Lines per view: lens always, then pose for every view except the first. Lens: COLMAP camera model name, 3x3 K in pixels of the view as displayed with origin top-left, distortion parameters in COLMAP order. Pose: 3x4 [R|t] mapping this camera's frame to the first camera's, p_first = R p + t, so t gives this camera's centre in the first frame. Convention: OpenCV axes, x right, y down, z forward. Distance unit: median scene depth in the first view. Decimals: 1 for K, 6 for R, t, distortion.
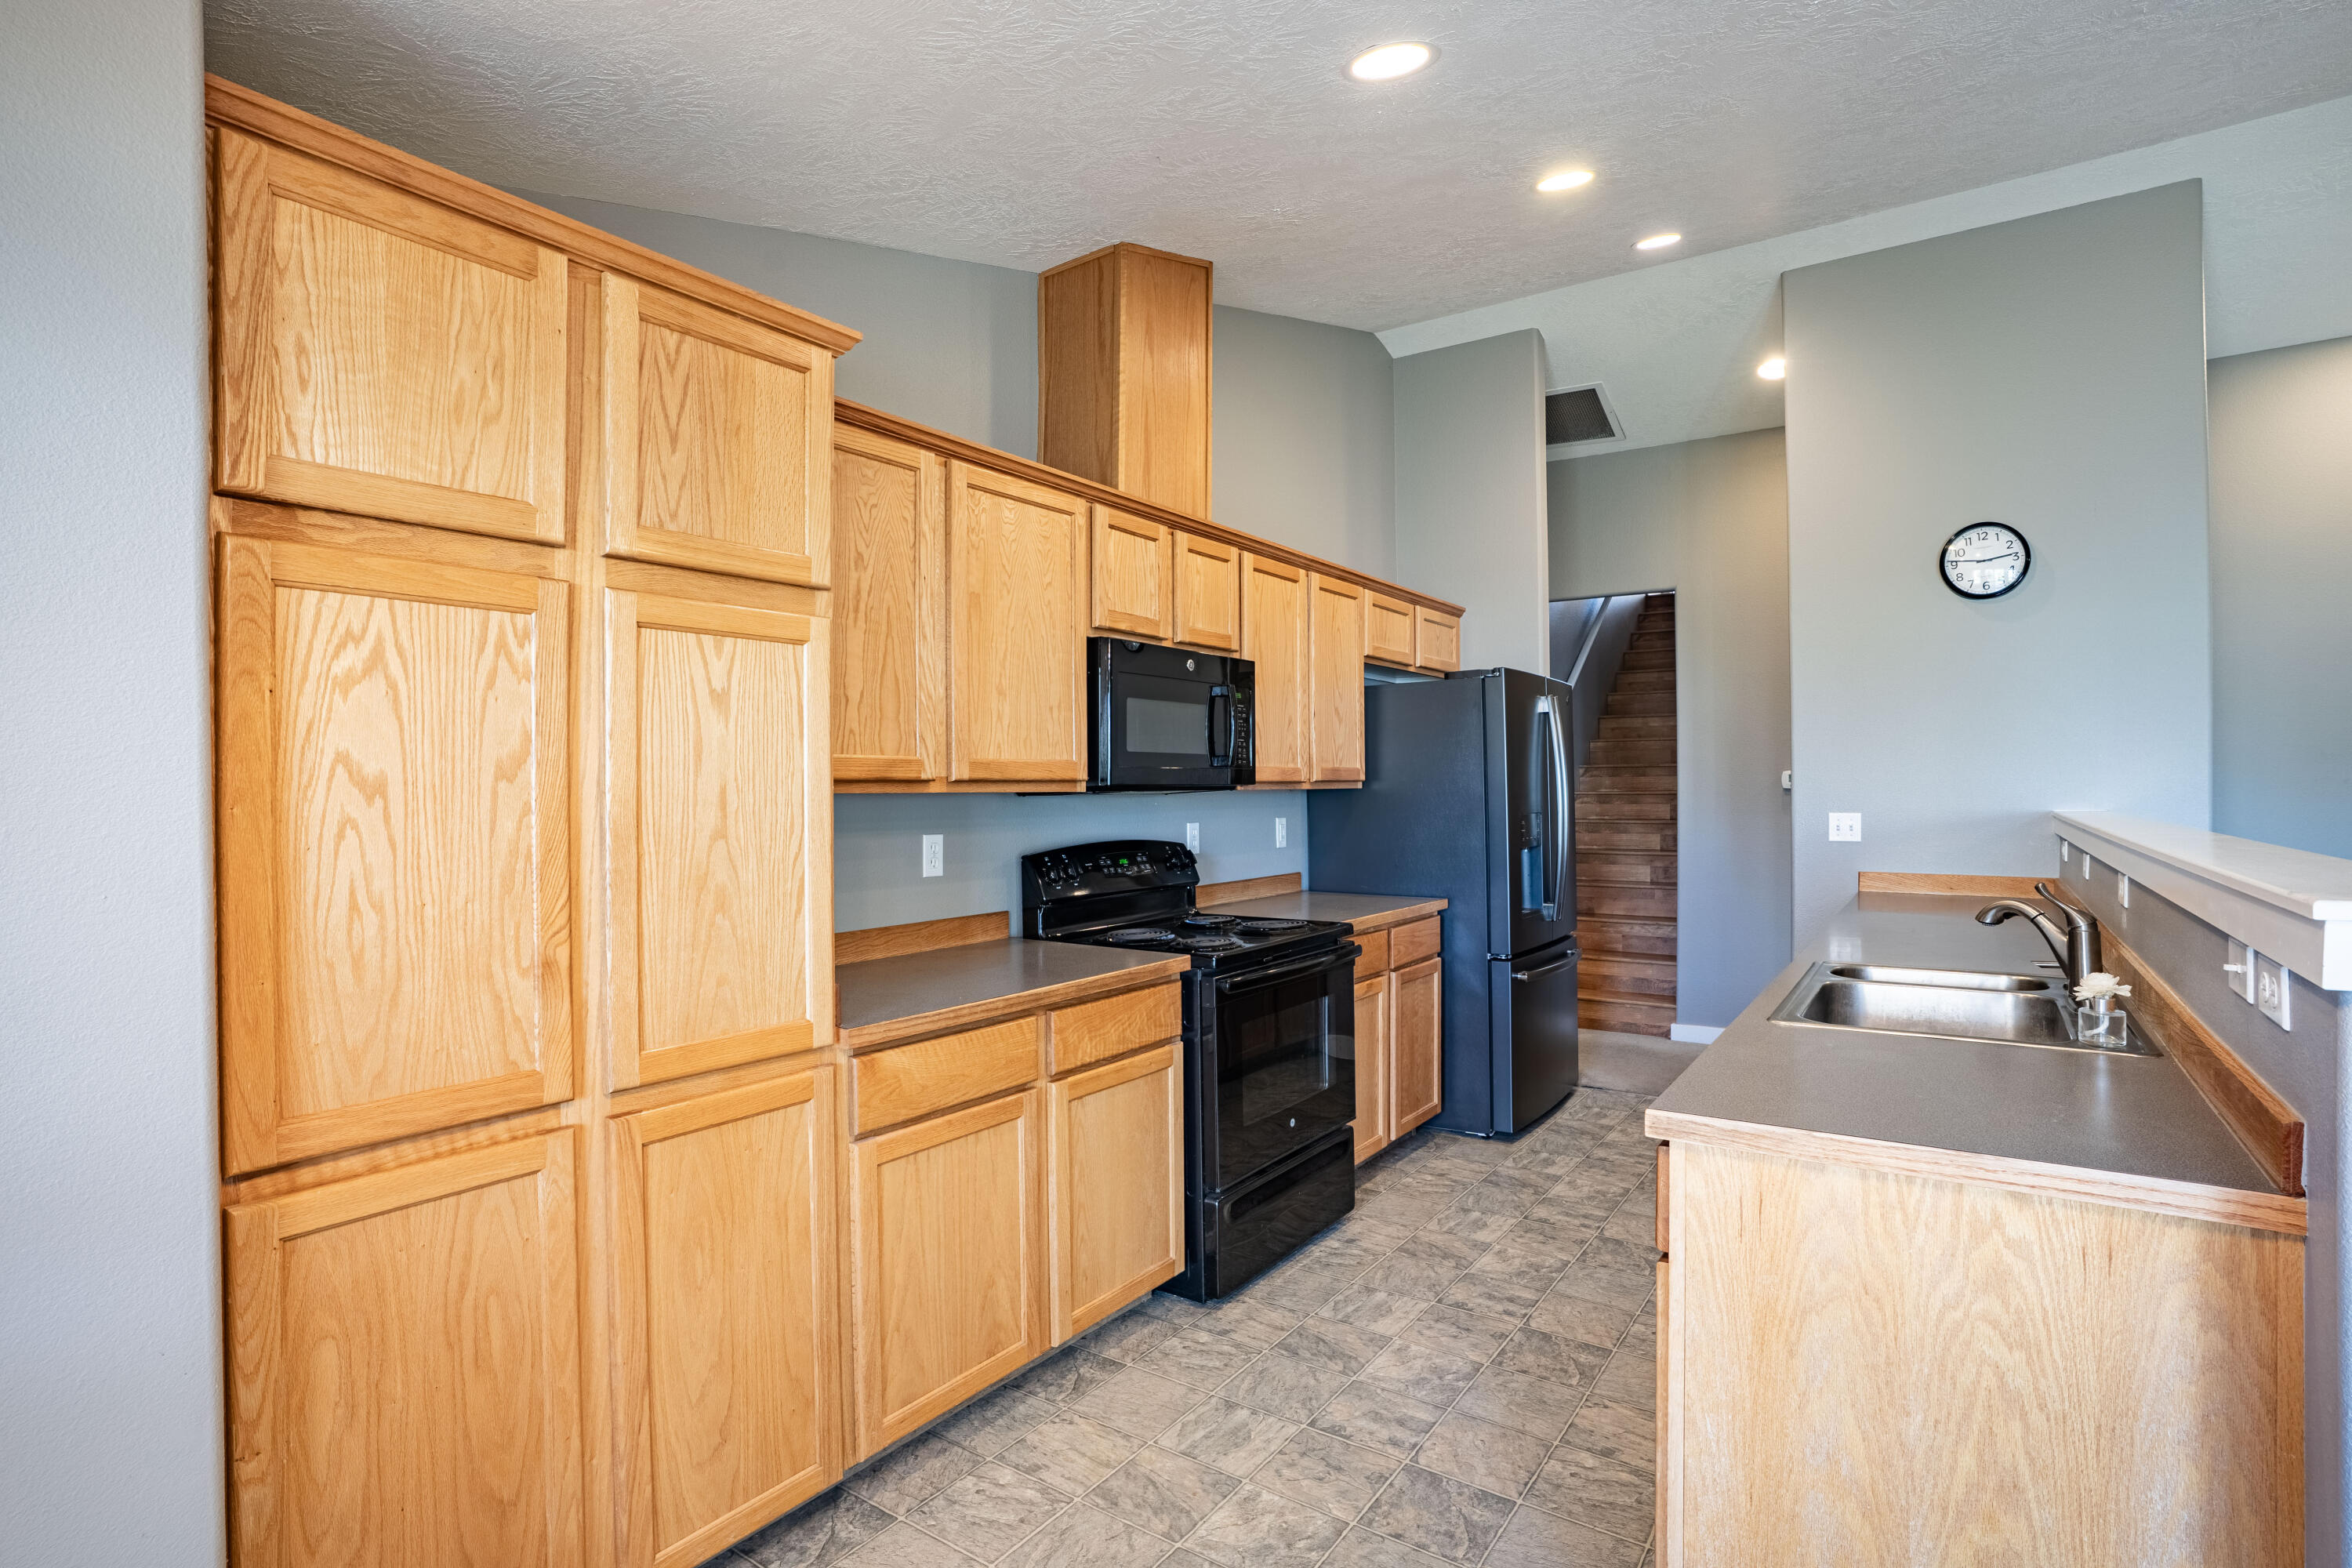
lens RADIAL K [[1133.6, 0, 1200.2], [0, 1133.6, 786.1], [0, 0, 1]] dist [-0.046117, 0.003587]
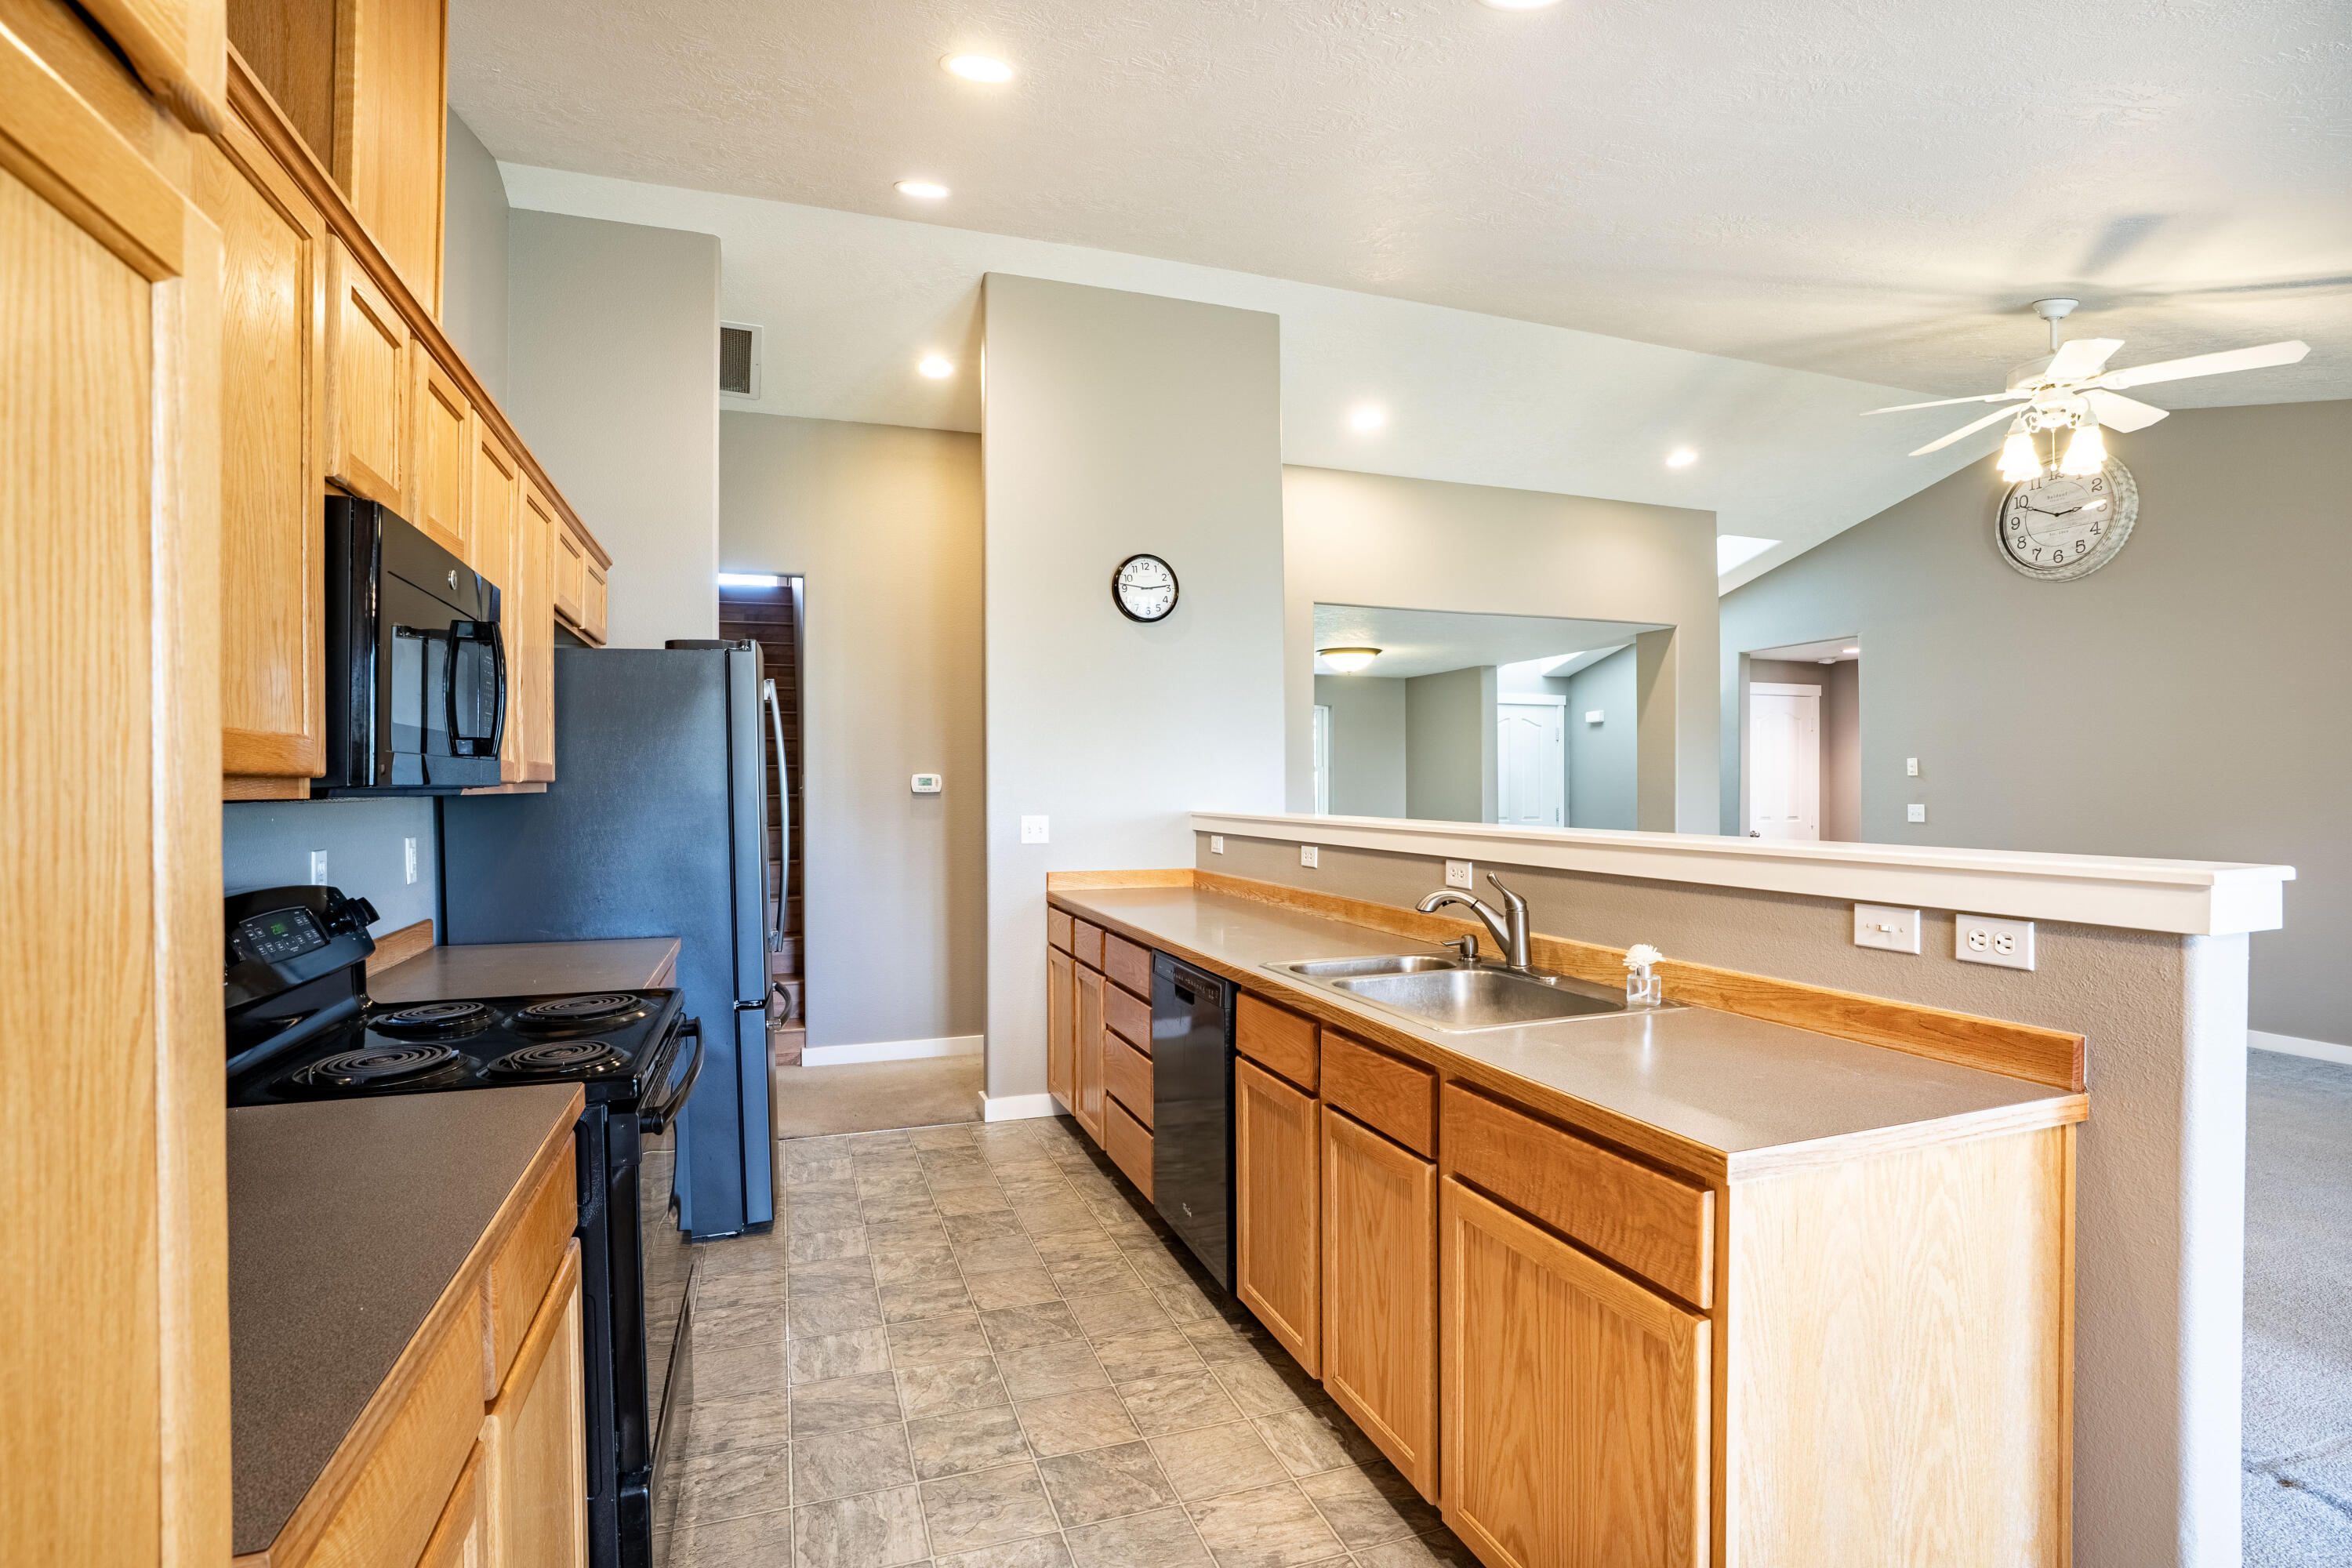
lens RADIAL K [[1133.6, 0, 1188.1], [0, 1133.6, 785.1], [0, 0, 1]] dist [-0.046117, 0.003587]
pose [[0.588853, 0.004066, 0.808230, -0.220702], [-0.000407, 0.999989, -0.004735, 0.001096], [-0.808240, 0.002460, 0.588848, 0.326062]]
